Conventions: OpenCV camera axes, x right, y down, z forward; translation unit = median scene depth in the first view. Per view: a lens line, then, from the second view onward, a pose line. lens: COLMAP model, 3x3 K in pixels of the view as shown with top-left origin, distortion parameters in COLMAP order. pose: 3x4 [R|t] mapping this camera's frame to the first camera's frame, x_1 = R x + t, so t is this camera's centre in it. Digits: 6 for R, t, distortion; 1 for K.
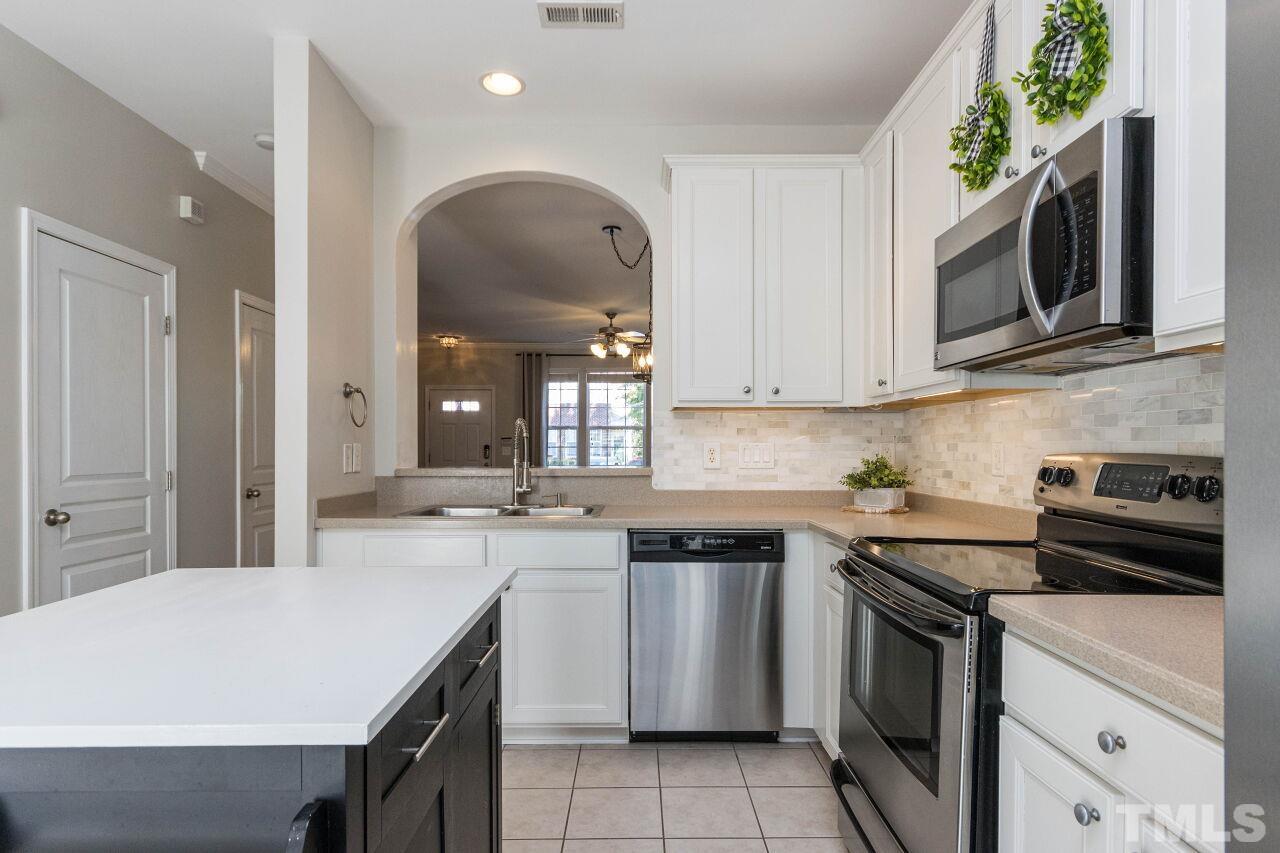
lens RADIAL K [[680.8, 0, 639.4], [0, 680.8, 449.3], [0, 0, 1]] dist [0.002514, 0.004043]
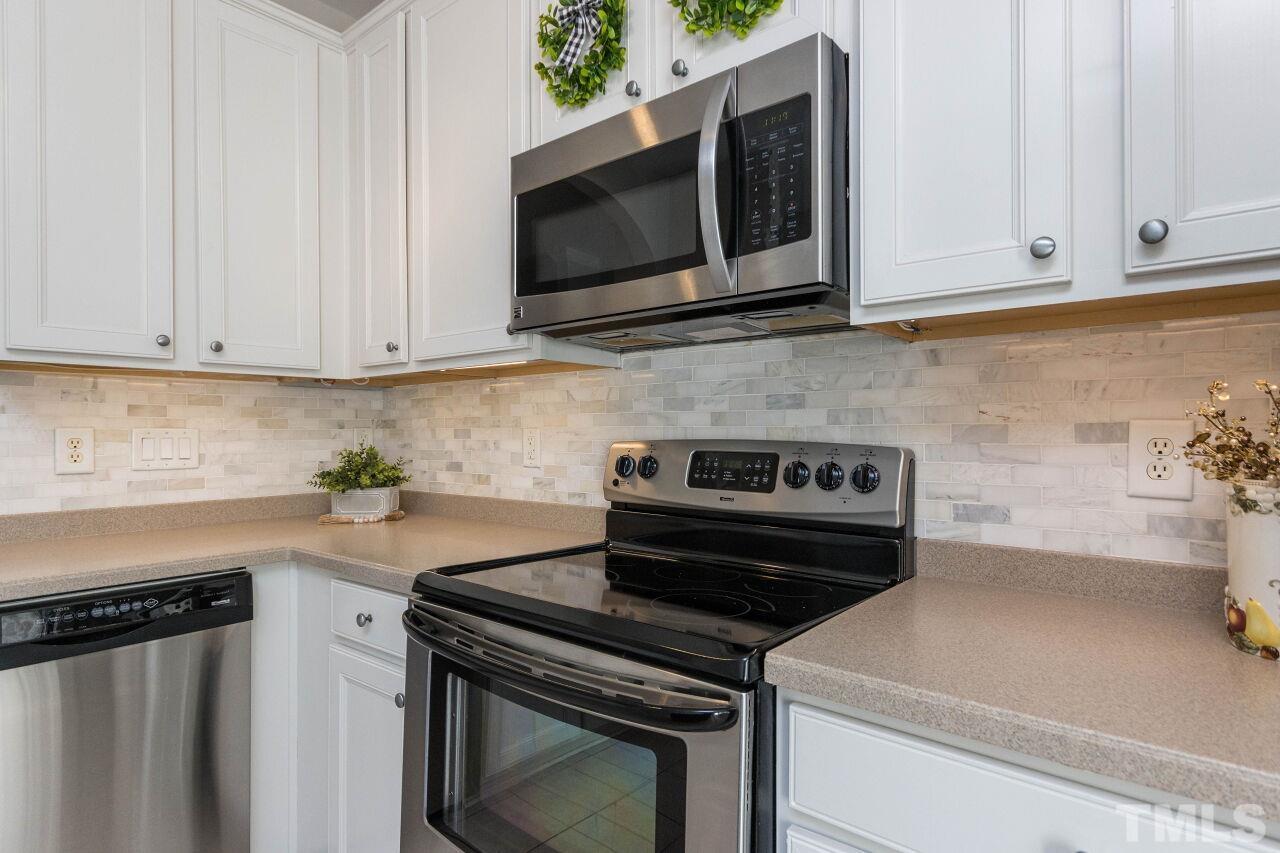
lens RADIAL K [[680.8, 0, 641.0], [0, 680.8, 426.8], [0, 0, 1]] dist [0.002514, 0.004043]
pose [[0.638674, 0.000967, 0.769477, -0.037519], [0.007832, 0.999939, -0.007757, -0.003071], [-0.769437, 0.010981, 0.638628, 0.295513]]
